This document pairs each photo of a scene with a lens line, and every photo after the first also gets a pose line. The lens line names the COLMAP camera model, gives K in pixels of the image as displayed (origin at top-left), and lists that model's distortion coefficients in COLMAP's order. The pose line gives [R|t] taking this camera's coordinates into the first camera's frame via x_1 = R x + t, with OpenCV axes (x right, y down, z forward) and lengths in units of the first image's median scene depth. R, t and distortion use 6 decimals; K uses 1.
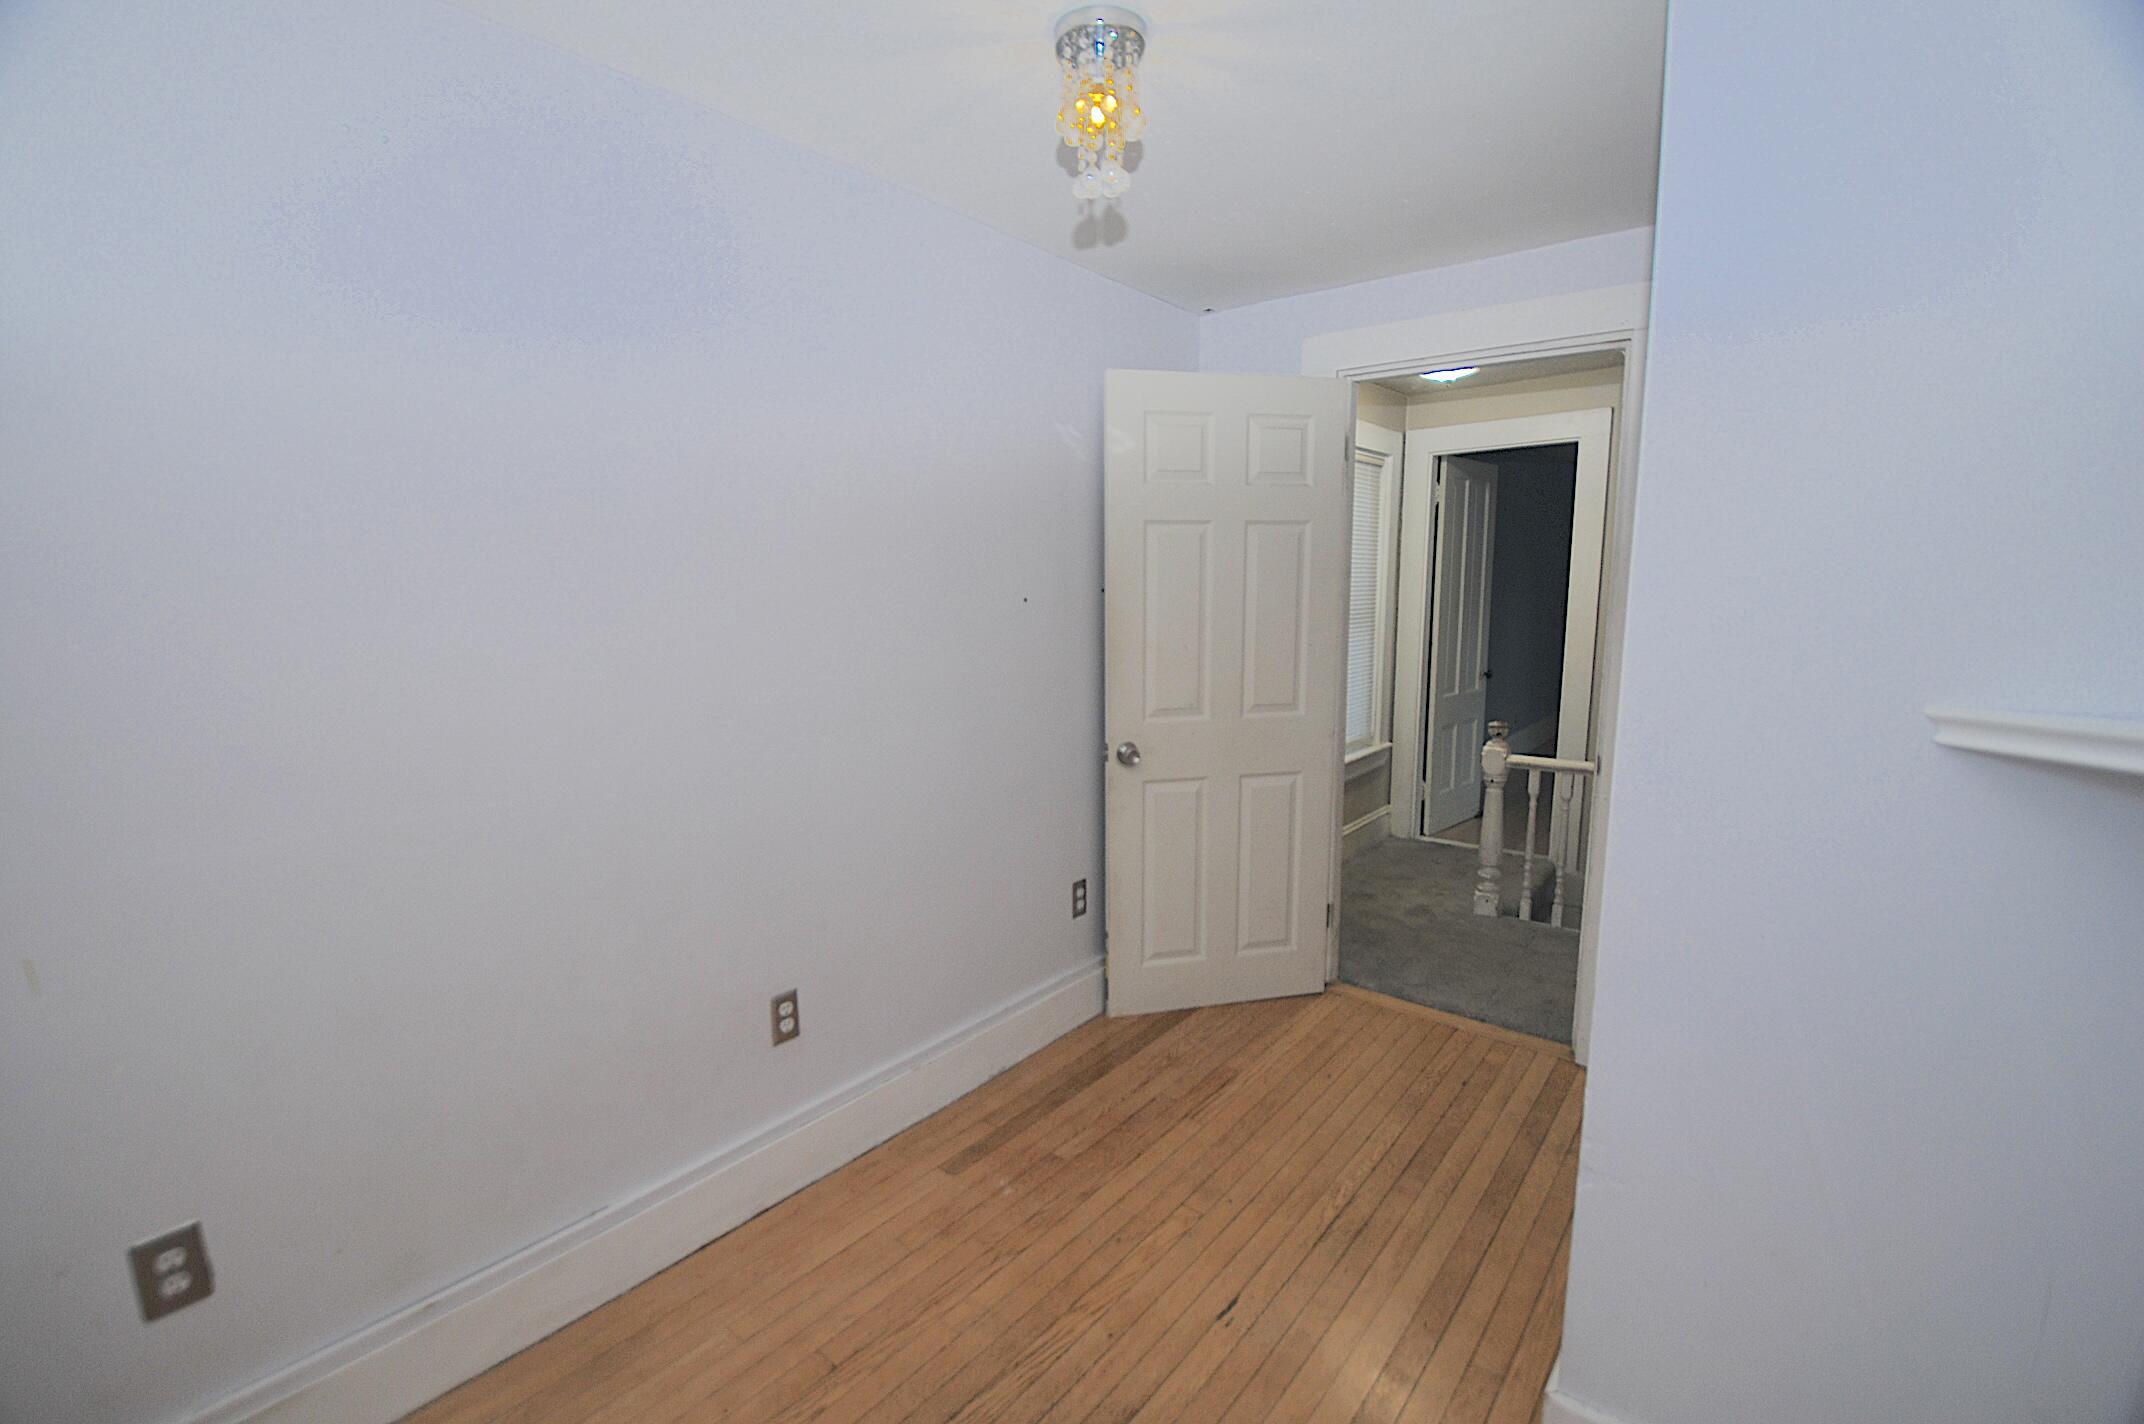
lens RADIAL K [[938.7, 0, 1058.0], [0, 938.7, 738.4], [0, 0, 1]] dist [0.024010, -0.028548]
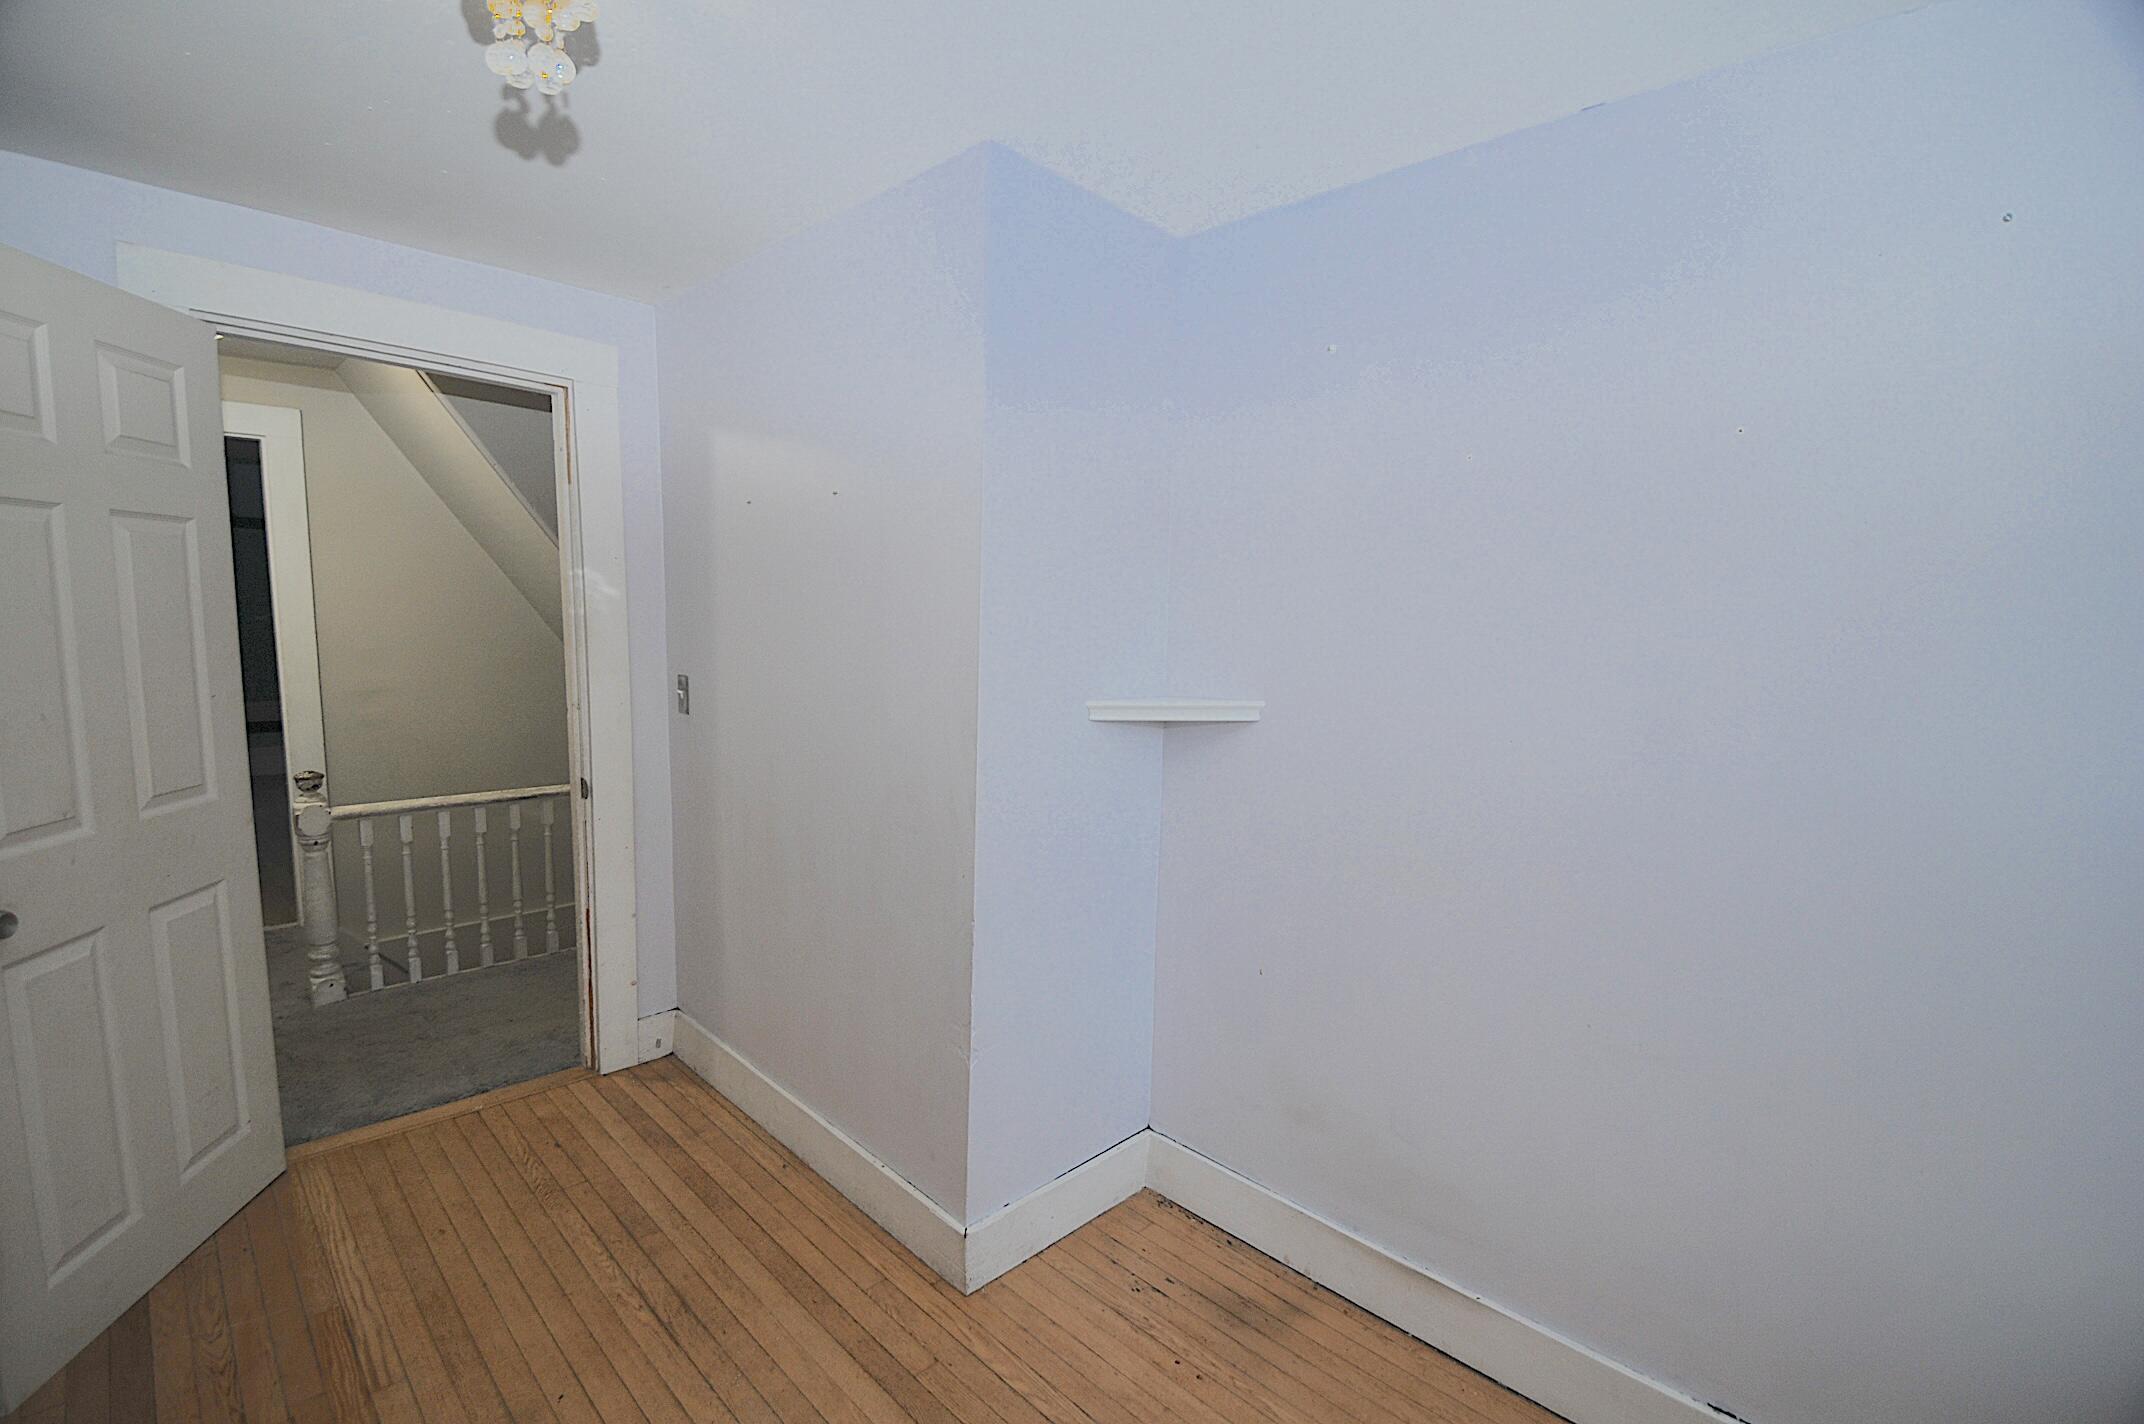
lens RADIAL K [[938.7, 0, 1058.0], [0, 938.7, 738.4], [0, 0, 1]] dist [0.024010, -0.028548]
pose [[0.105312, -0.117358, 0.987490, -0.387448], [0.125498, 0.986641, 0.103873, -0.069340], [-0.986489, 0.112989, 0.118634, 0.336283]]
